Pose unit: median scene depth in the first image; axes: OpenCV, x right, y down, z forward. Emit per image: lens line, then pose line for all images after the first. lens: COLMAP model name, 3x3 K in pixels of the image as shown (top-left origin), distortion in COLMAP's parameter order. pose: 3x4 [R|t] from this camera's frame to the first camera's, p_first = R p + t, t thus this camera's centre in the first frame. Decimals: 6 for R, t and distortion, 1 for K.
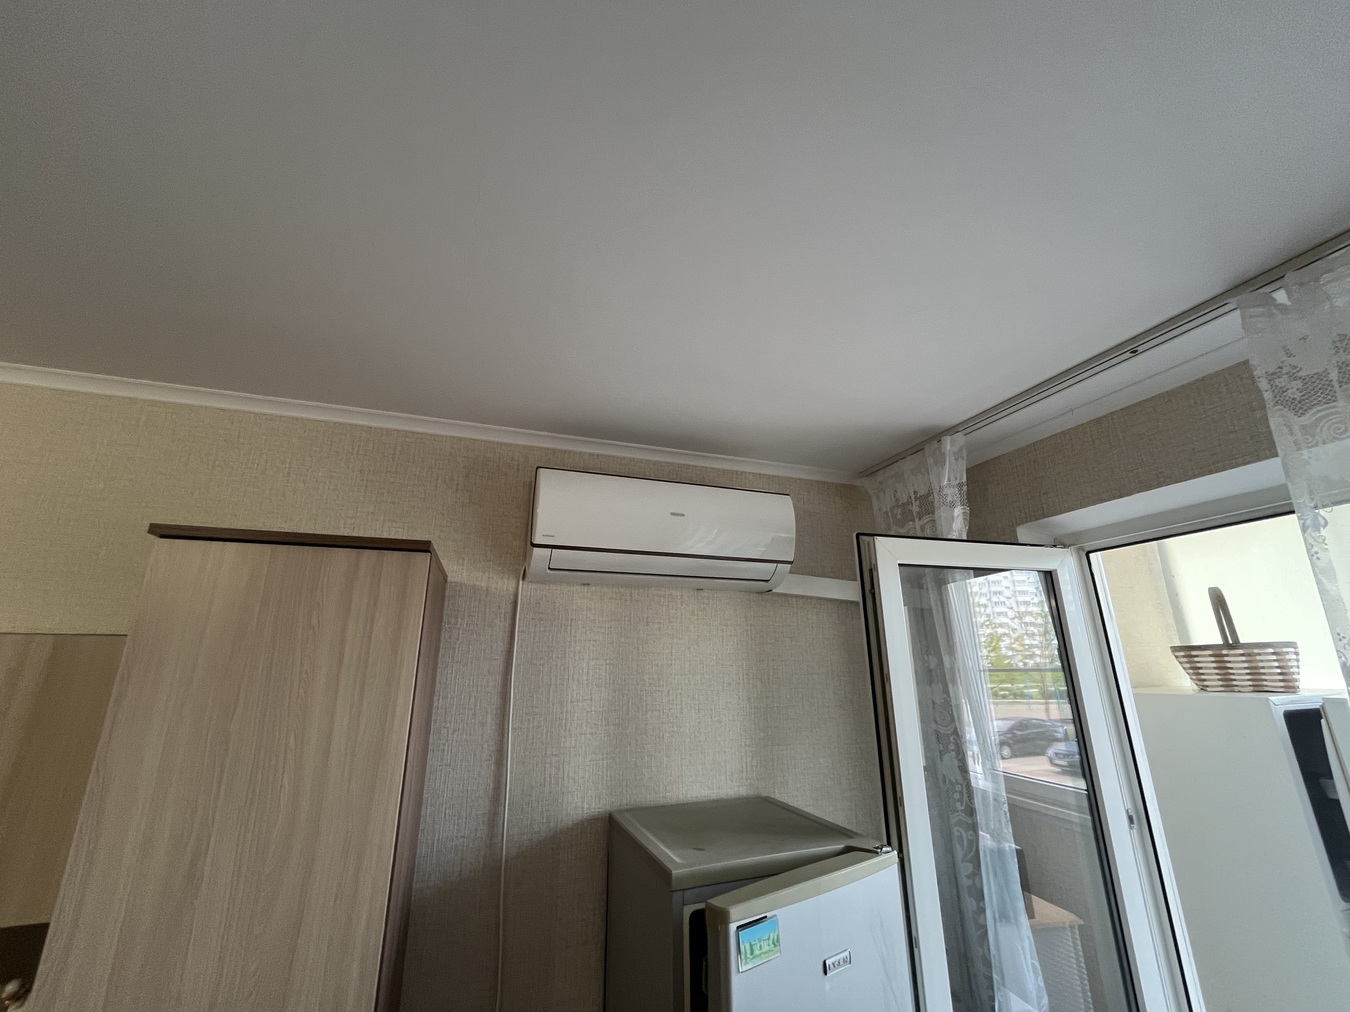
lens RADIAL K [[546.8, 0, 676.5], [0, 546.8, 506.2], [0, 0, 1]] dist [-0.002558, -0.000306]
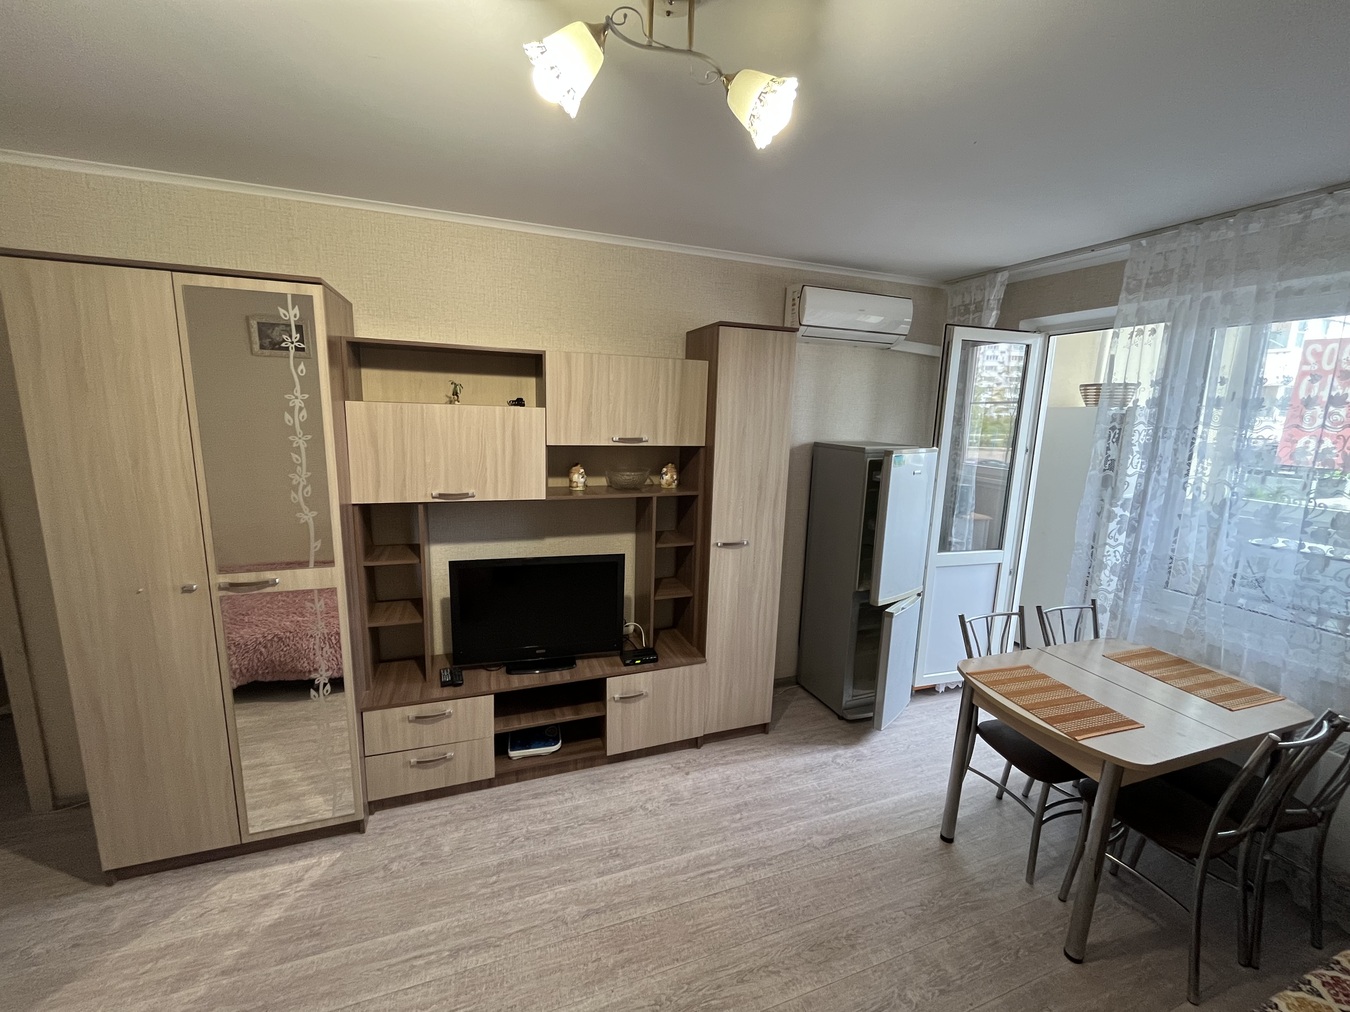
lens RADIAL K [[546.8, 0, 676.5], [0, 546.8, 506.2], [0, 0, 1]] dist [-0.002558, -0.000306]
pose [[0.999186, 0.029044, 0.028010, -0.672595], [-0.038491, 0.894353, 0.445703, -0.197705], [-0.012106, -0.446418, 0.894743, -1.078536]]
